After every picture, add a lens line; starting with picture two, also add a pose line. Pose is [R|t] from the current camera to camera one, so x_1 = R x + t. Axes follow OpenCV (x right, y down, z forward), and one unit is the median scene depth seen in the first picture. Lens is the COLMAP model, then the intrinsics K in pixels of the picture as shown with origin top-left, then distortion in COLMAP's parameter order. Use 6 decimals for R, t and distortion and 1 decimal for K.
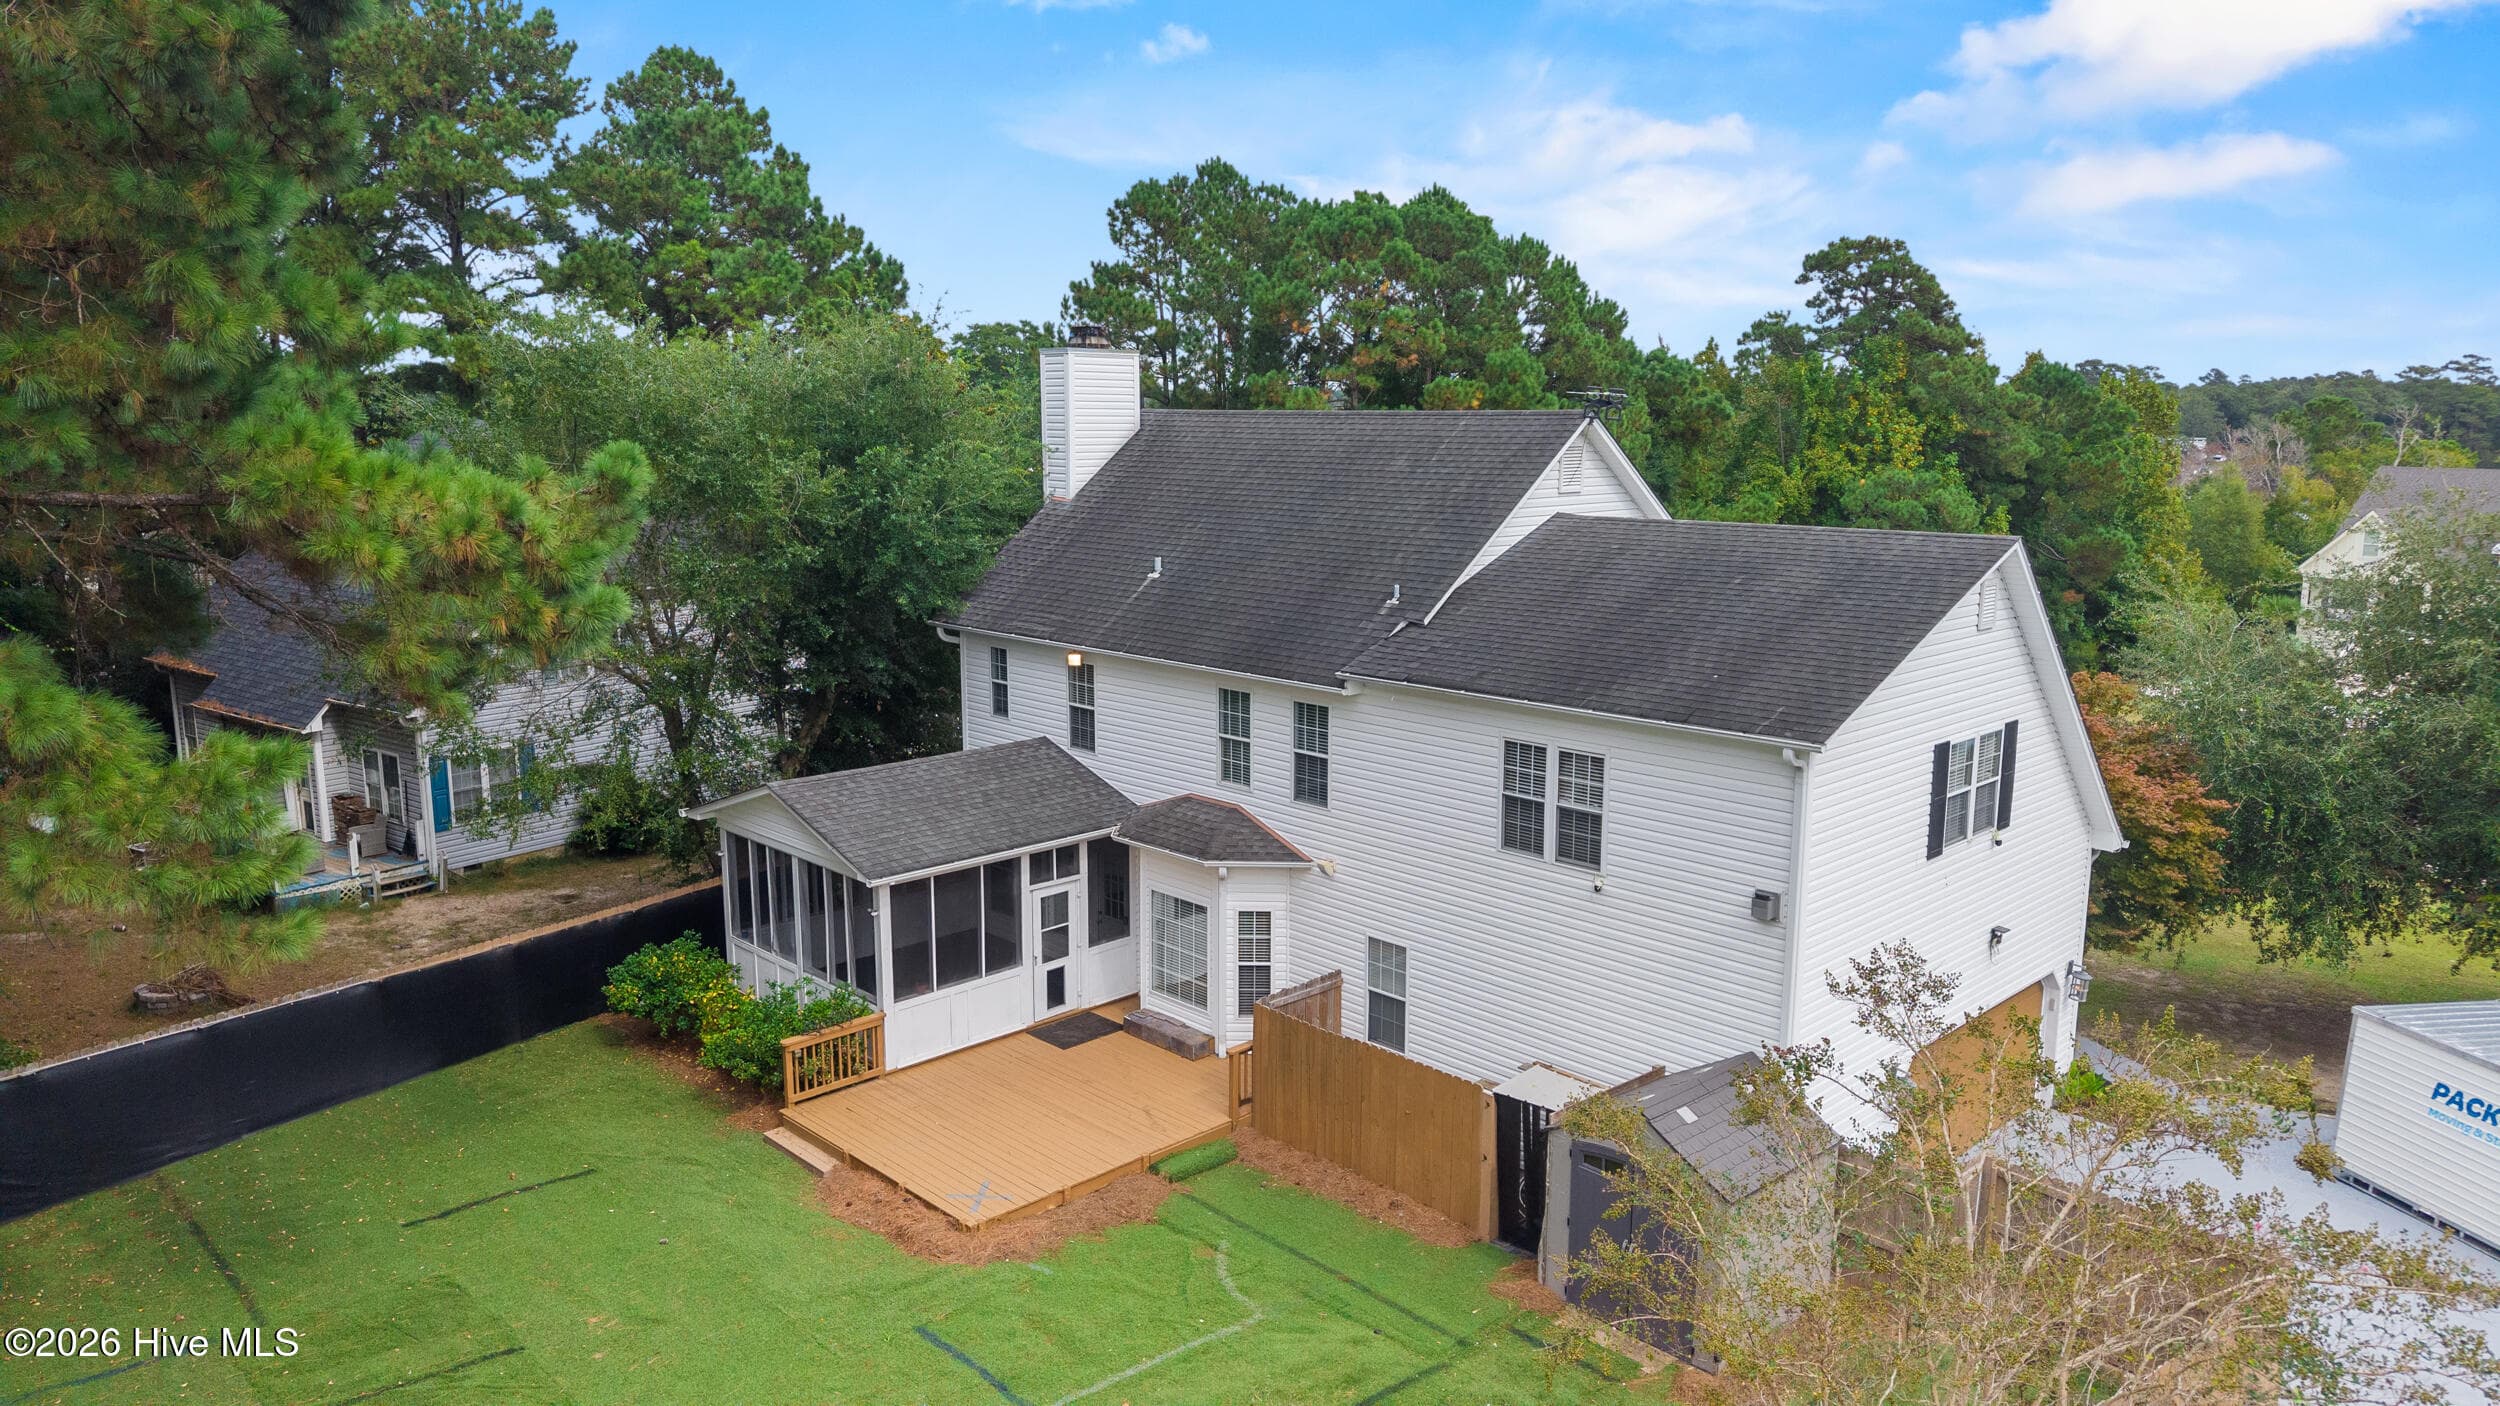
lens RADIAL K [[1592.9, 0, 1286.7], [0, 1592.9, 704.8], [0, 0, 1]] dist [0.025464, -0.001747]
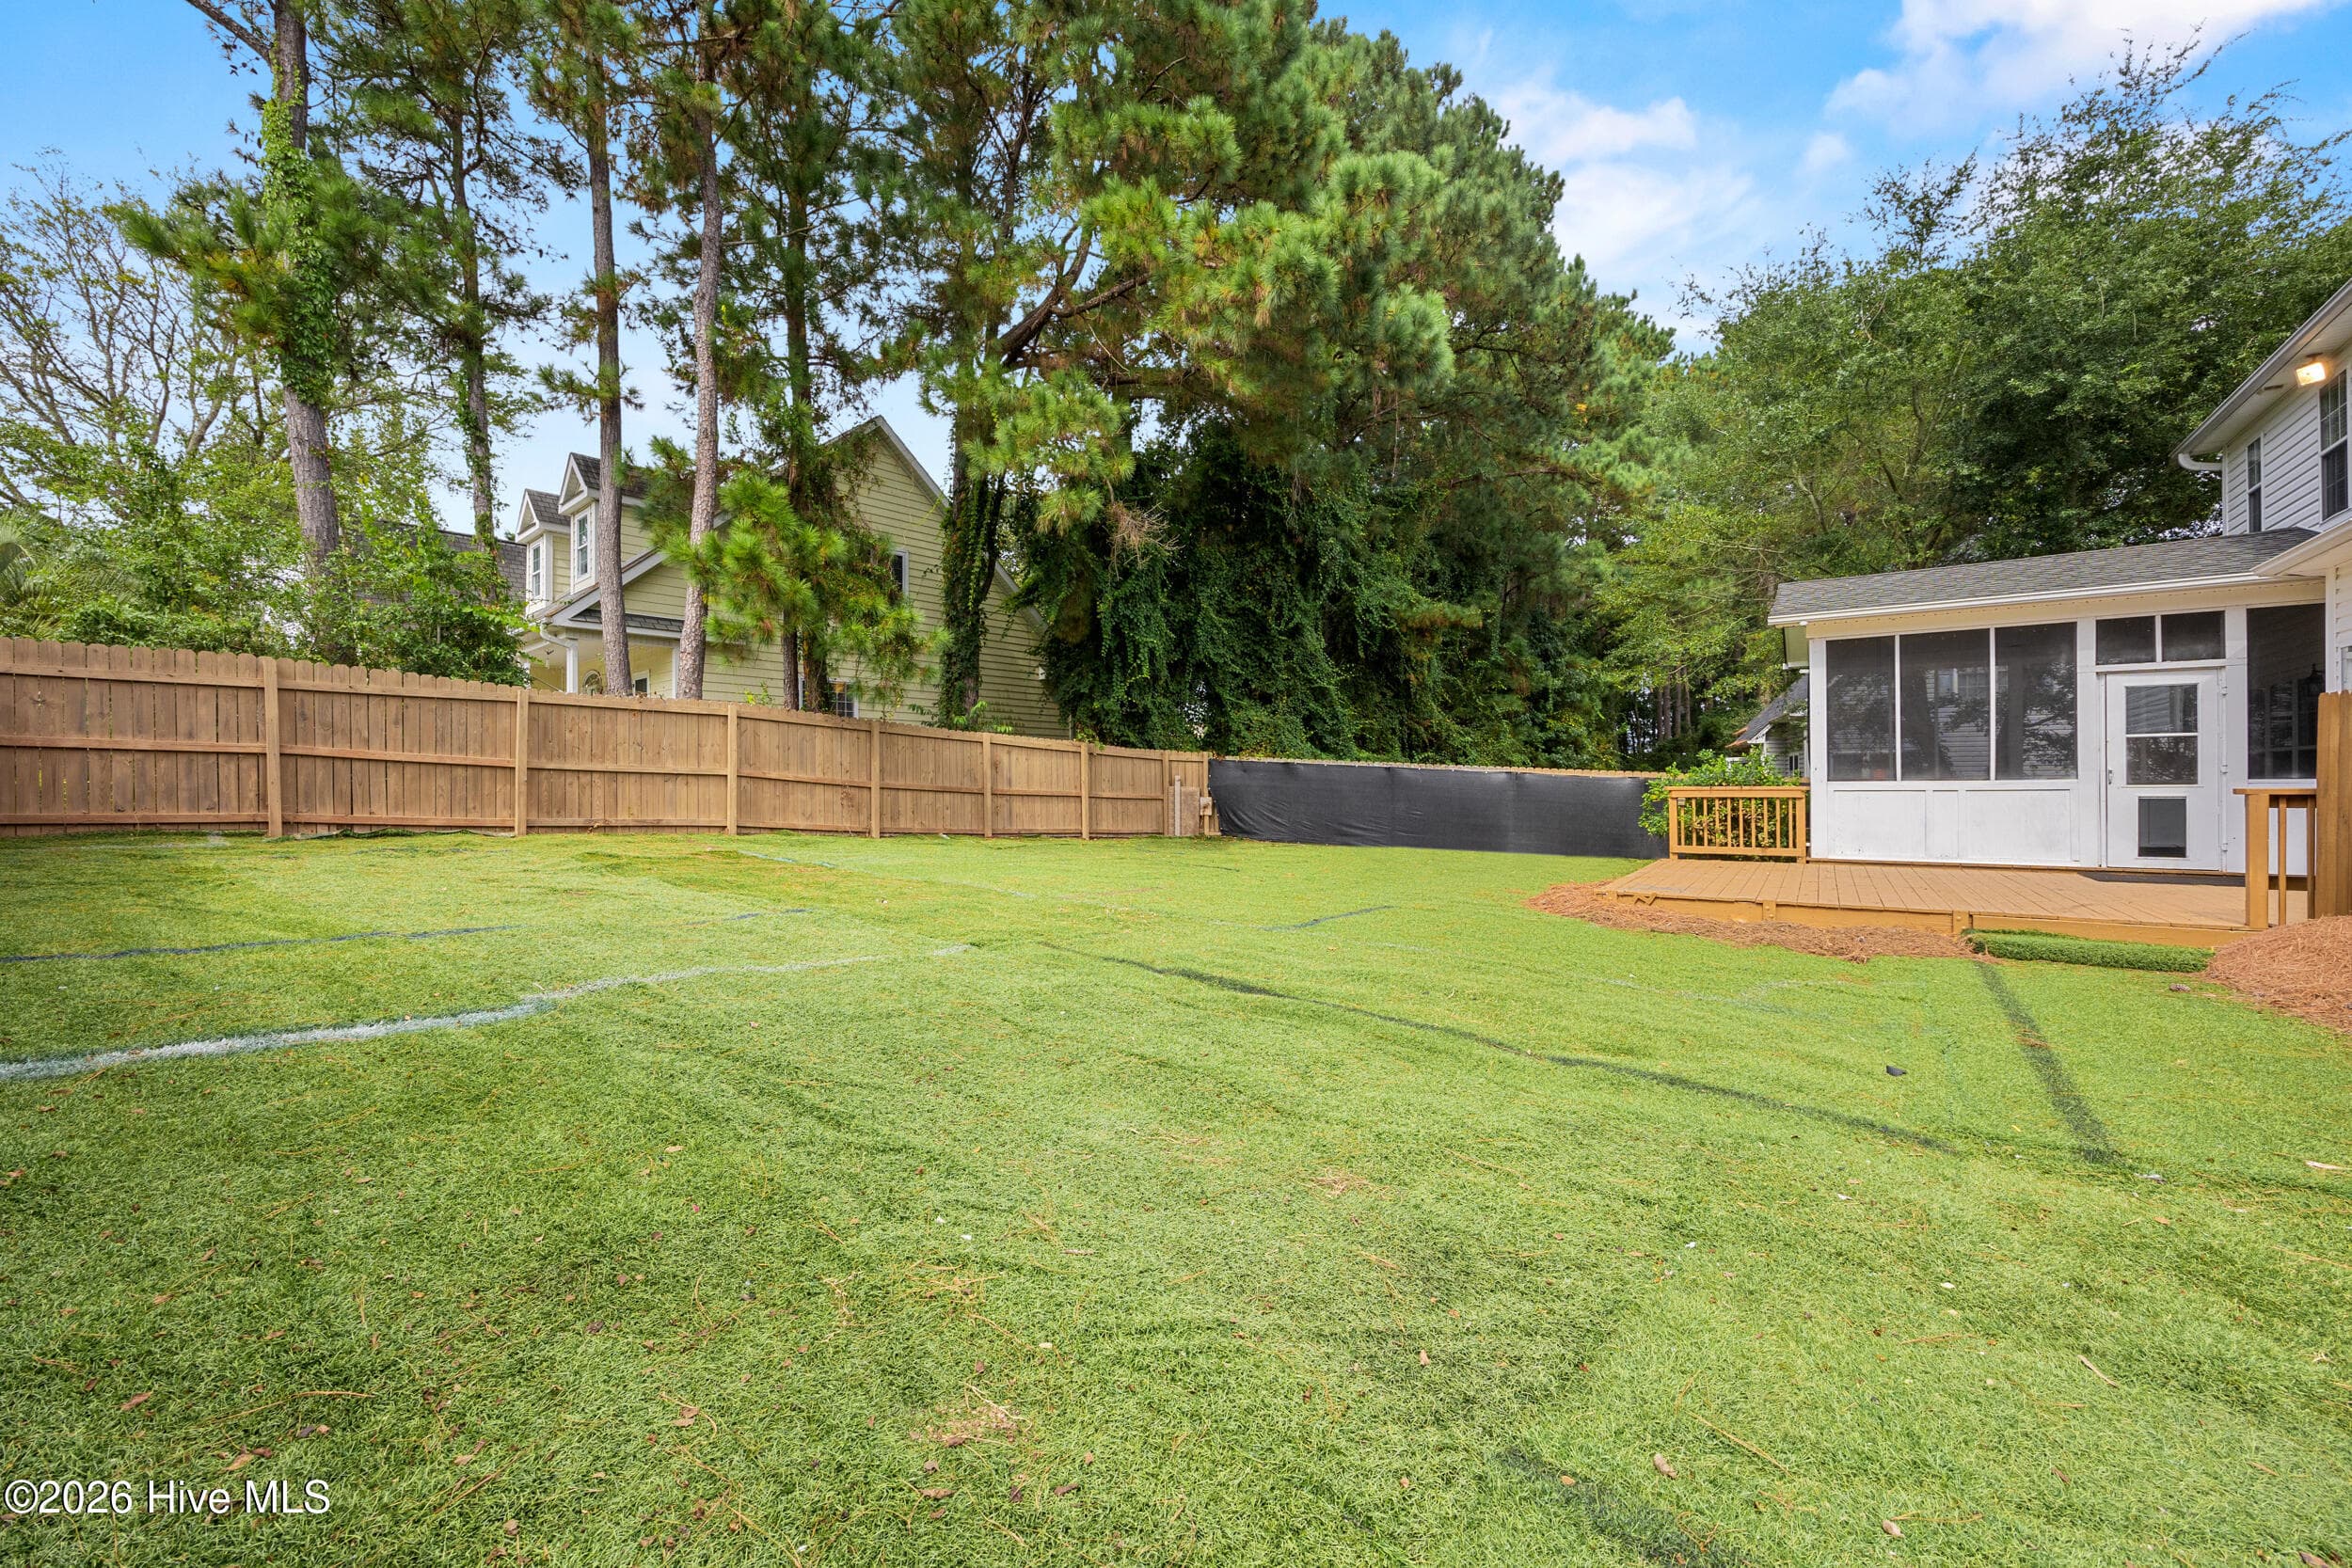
lens RADIAL K [[942.3, 0, 1167.2], [0, 942.3, 782.4], [0, 0, 1]] dist [0.000257, 0.000410]
pose [[0.182588, -0.005771, -0.983173, 0.178515], [-0.174321, 0.983950, -0.038149, 0.259751], [0.967613, 0.178353, 0.178651, 0.548375]]
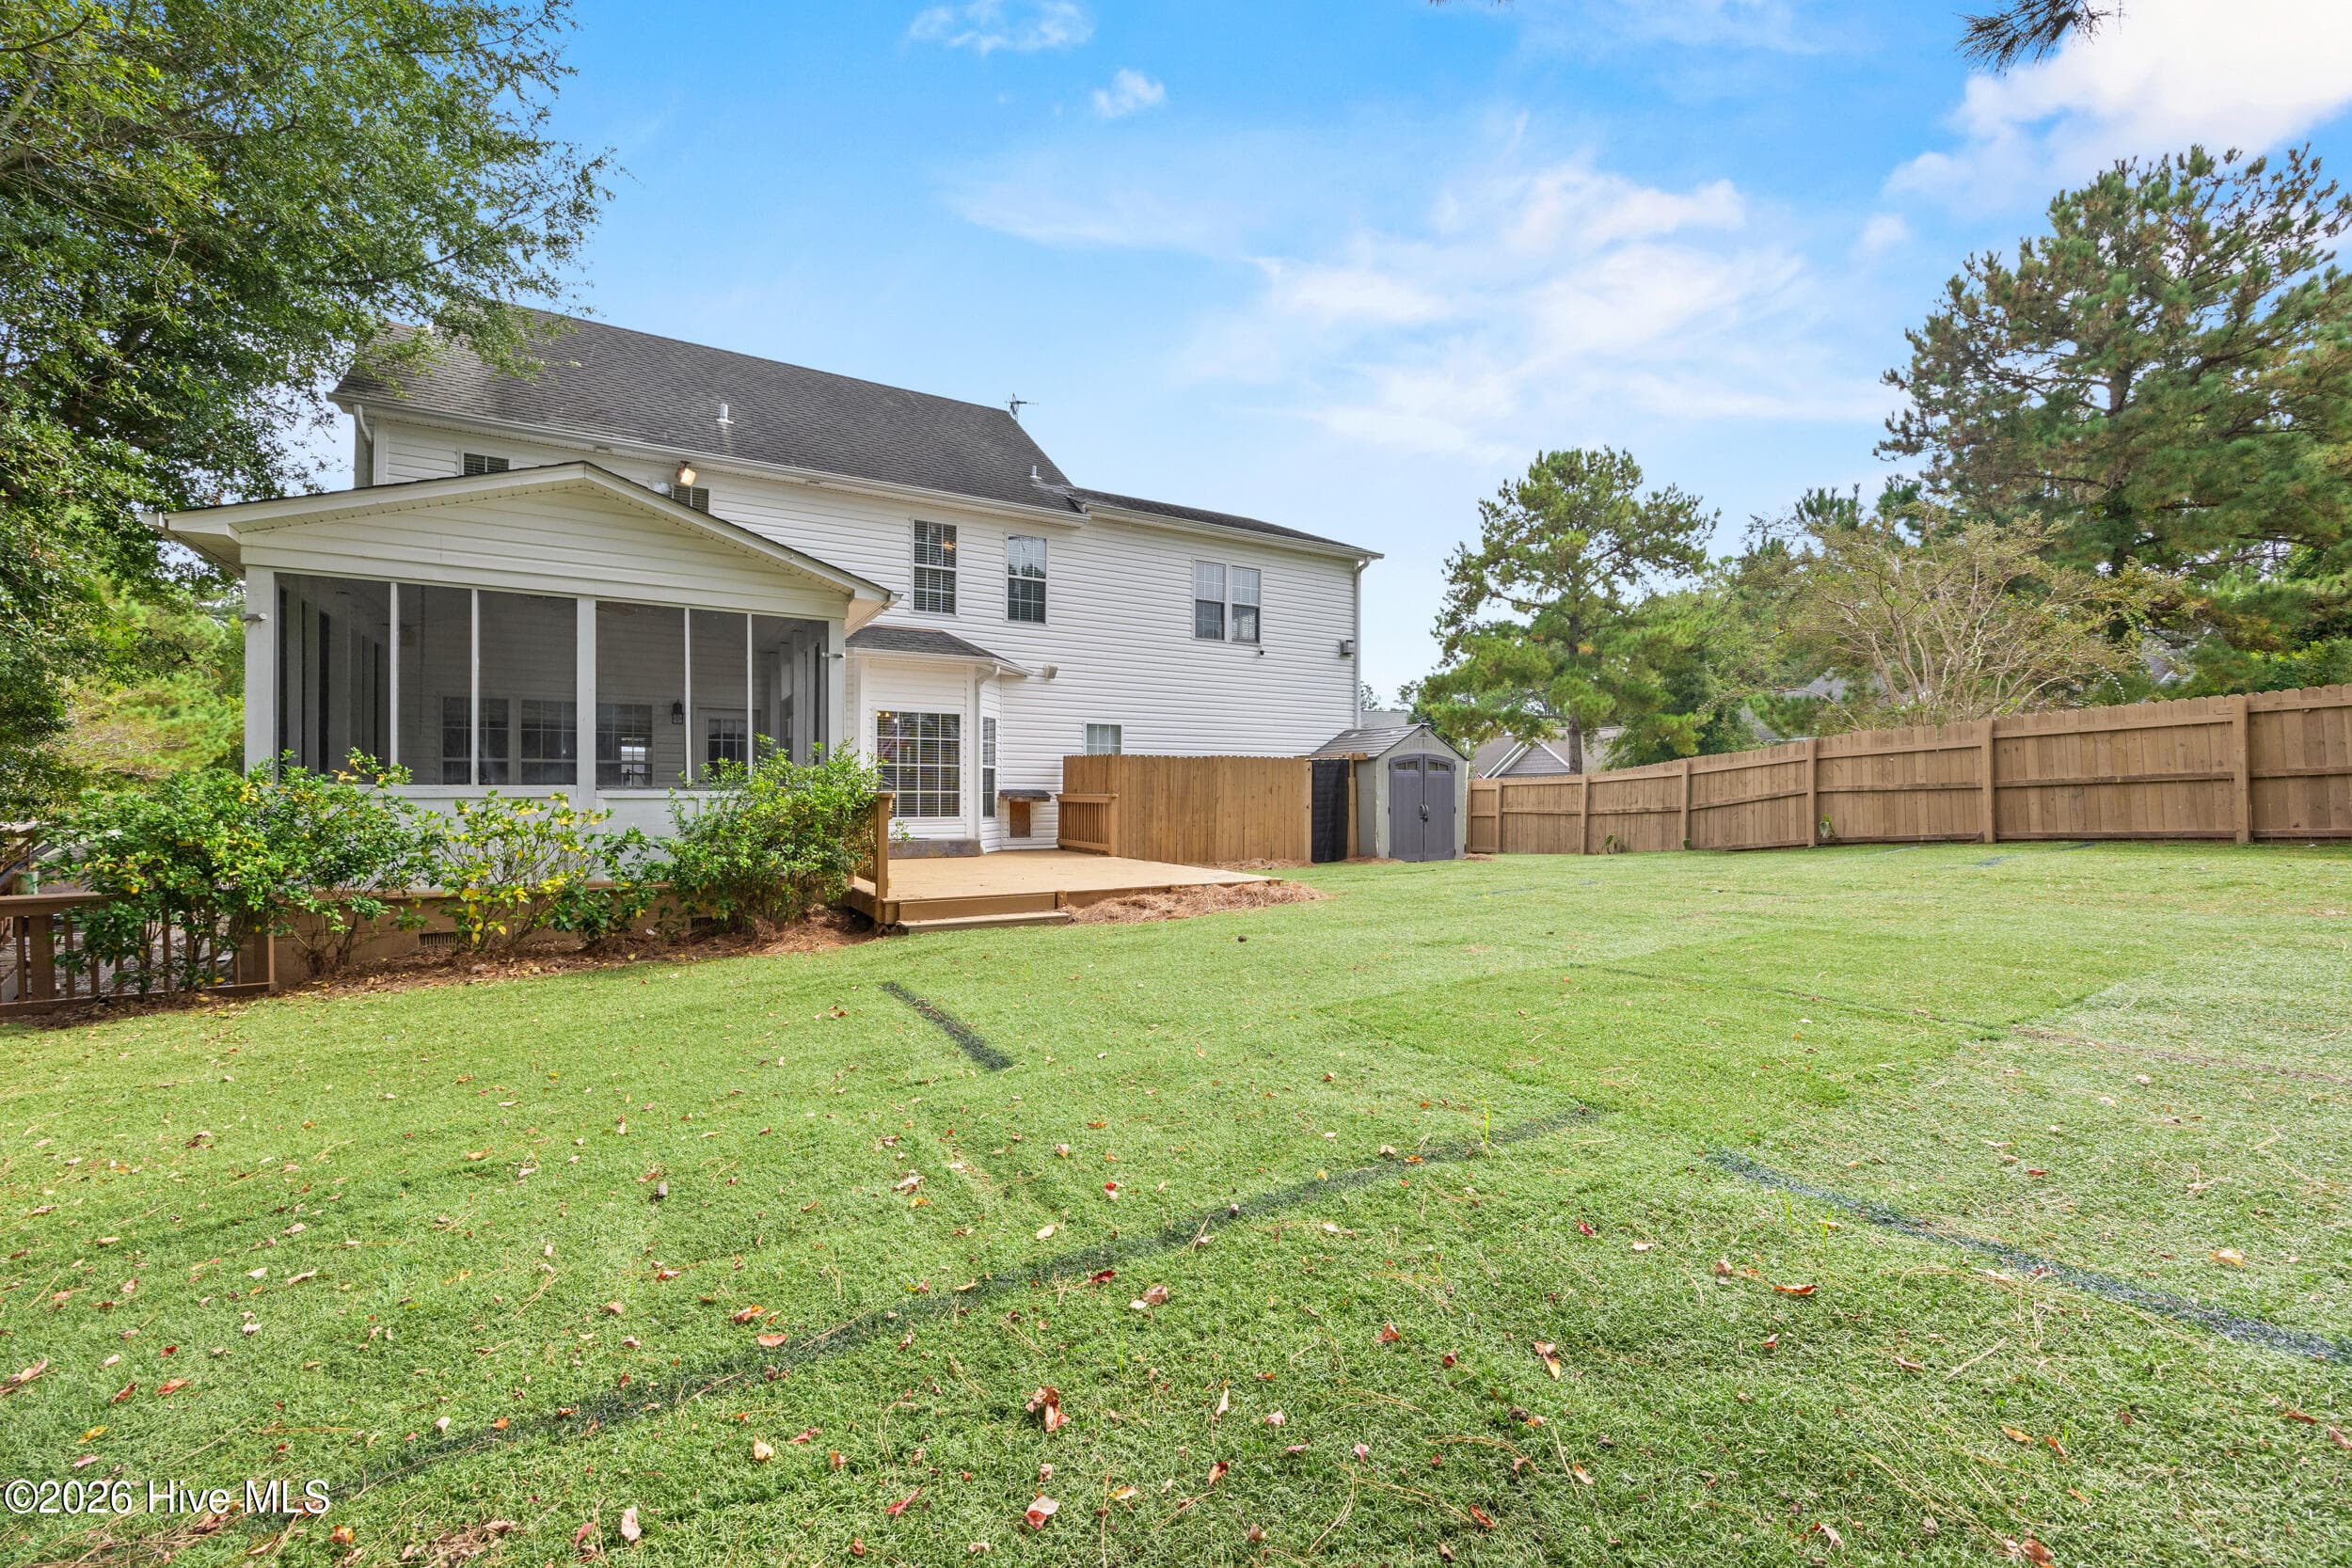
lens RADIAL K [[926.8, 0, 1165.8], [0, 926.8, 813.0], [0, 0, 1]] dist [-0.000424, -0.000192]
pose [[0.249295, -0.022389, 0.968169, -0.612633], [0.173233, 0.984639, -0.021836, 0.227634], [-0.952808, 0.173162, 0.249344, 0.722964]]
